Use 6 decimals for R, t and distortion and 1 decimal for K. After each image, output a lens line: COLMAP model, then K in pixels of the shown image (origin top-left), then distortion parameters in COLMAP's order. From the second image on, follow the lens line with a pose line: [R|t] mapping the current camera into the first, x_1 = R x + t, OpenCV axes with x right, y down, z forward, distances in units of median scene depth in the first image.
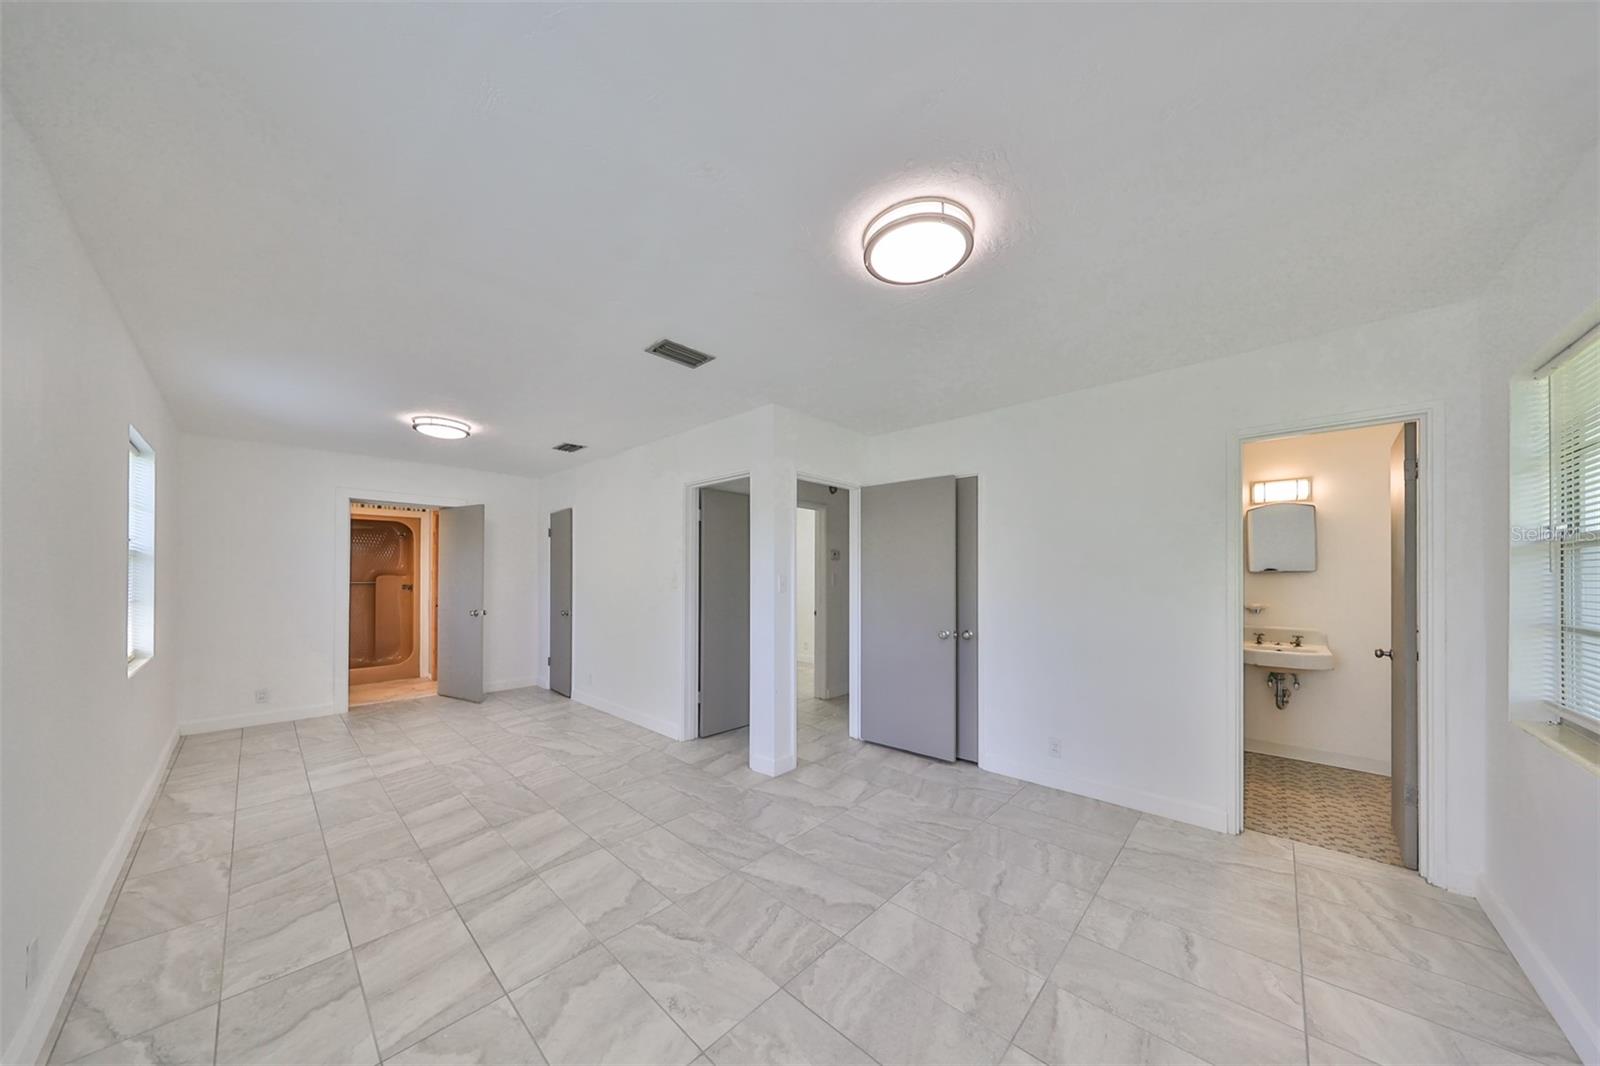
lens RADIAL K [[524.8, 0, 800.1], [0, 524.8, 566.7], [0, 0, 1]] dist [0.007818, 0.000037]
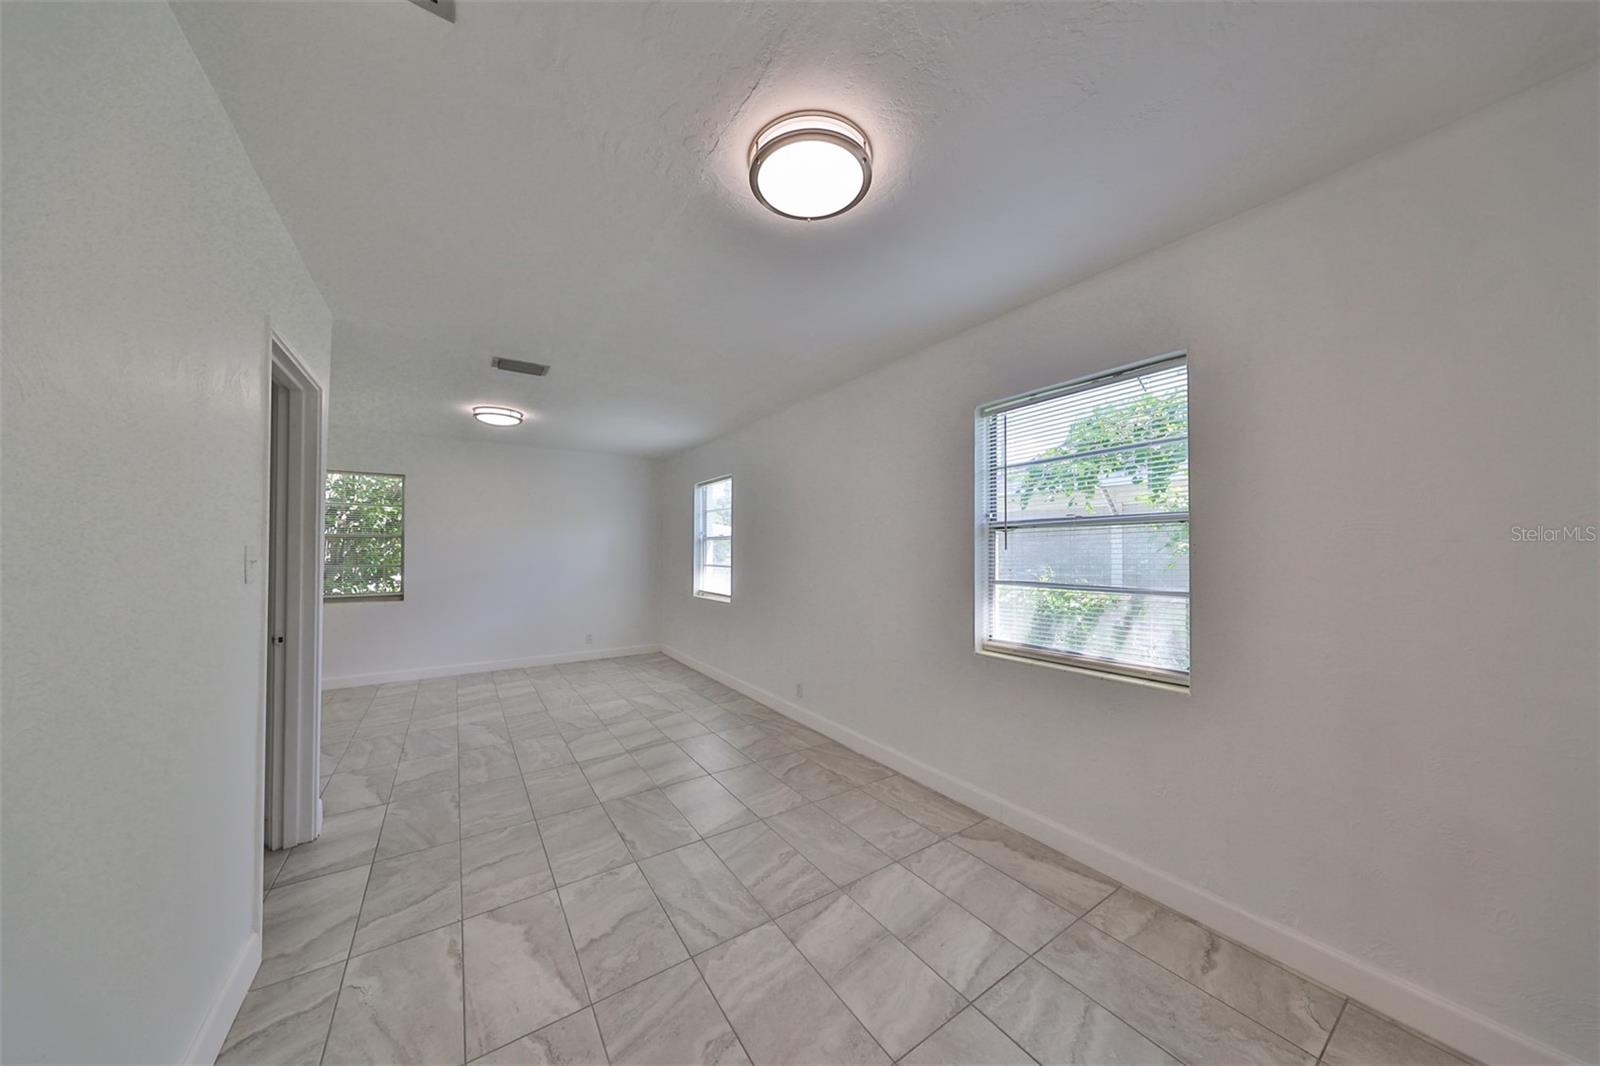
lens RADIAL K [[493.5, 0, 803.9], [0, 493.5, 549.4], [0, 0, 1]] dist [0.006217, 0.000014]
pose [[-0.981182, -0.005173, 0.193014, -1.212638], [-0.008658, 0.999814, -0.017213, 0.026655], [-0.192889, -0.018560, -0.981045, 2.203939]]
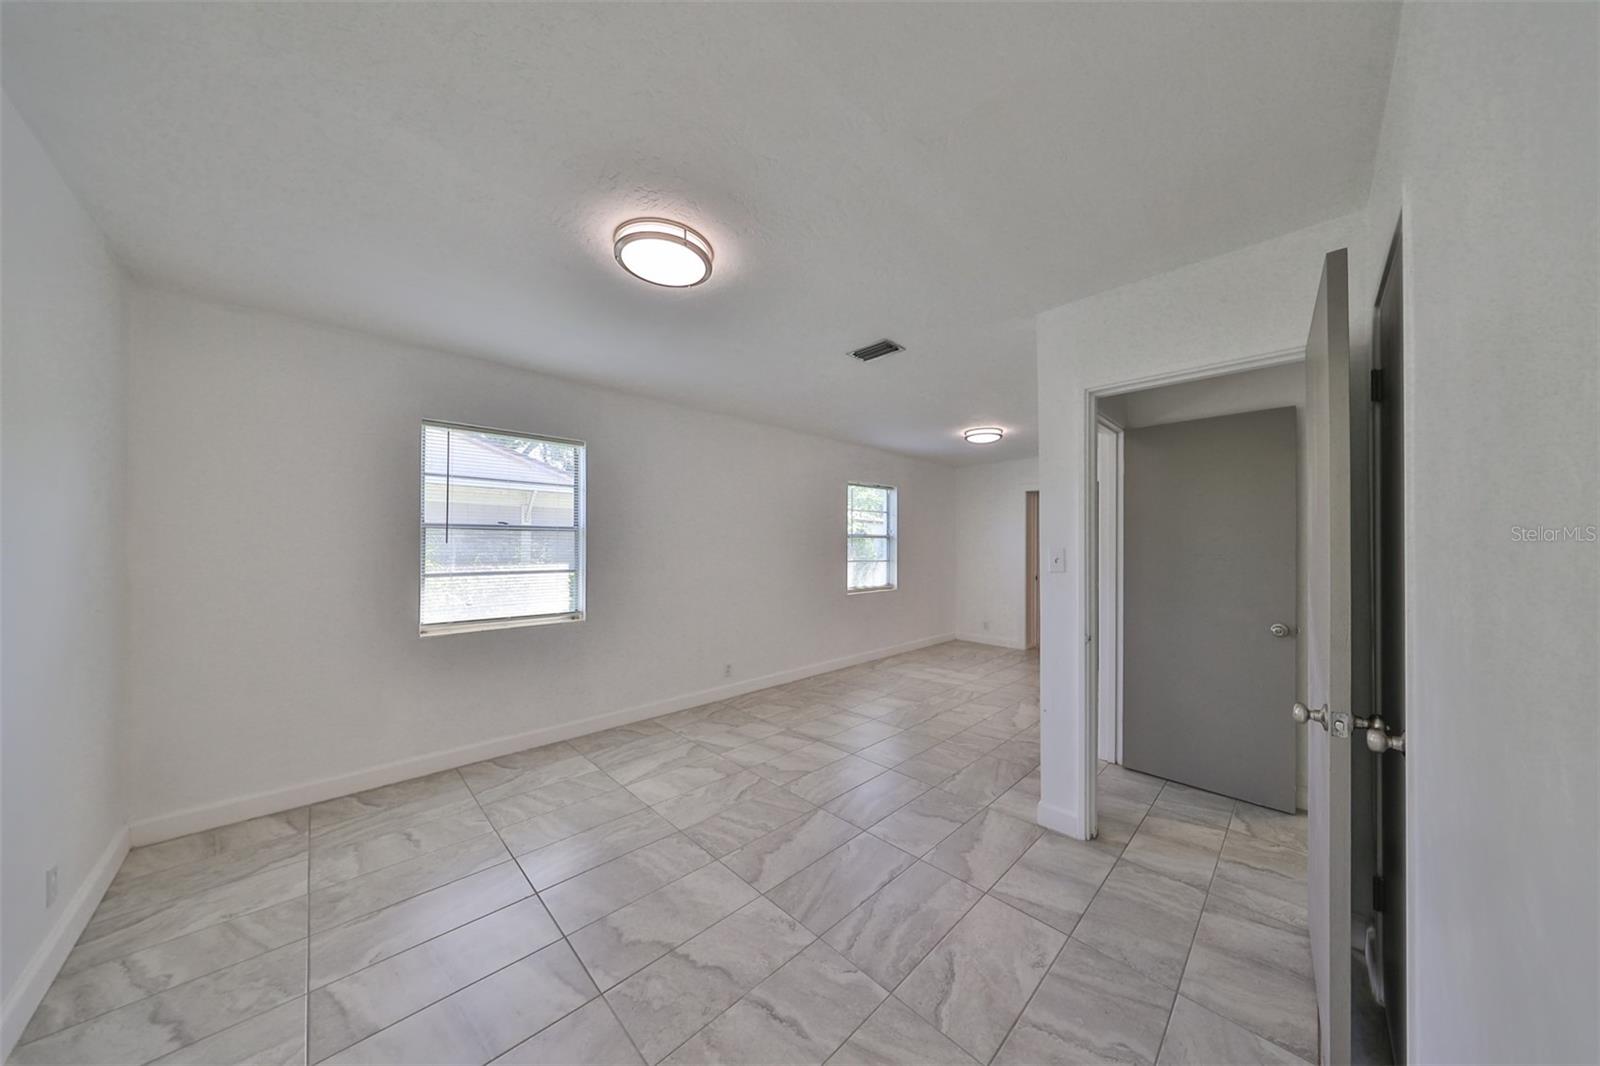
lens RADIAL K [[493.5, 0, 803.9], [0, 493.5, 549.4], [0, 0, 1]] dist [0.006217, 0.000014]
pose [[-0.046799, 0.001071, -0.998904, 0.926851], [0.014965, 0.999888, 0.000371, 0.012239], [0.998792, -0.014931, -0.046810, 0.992176]]
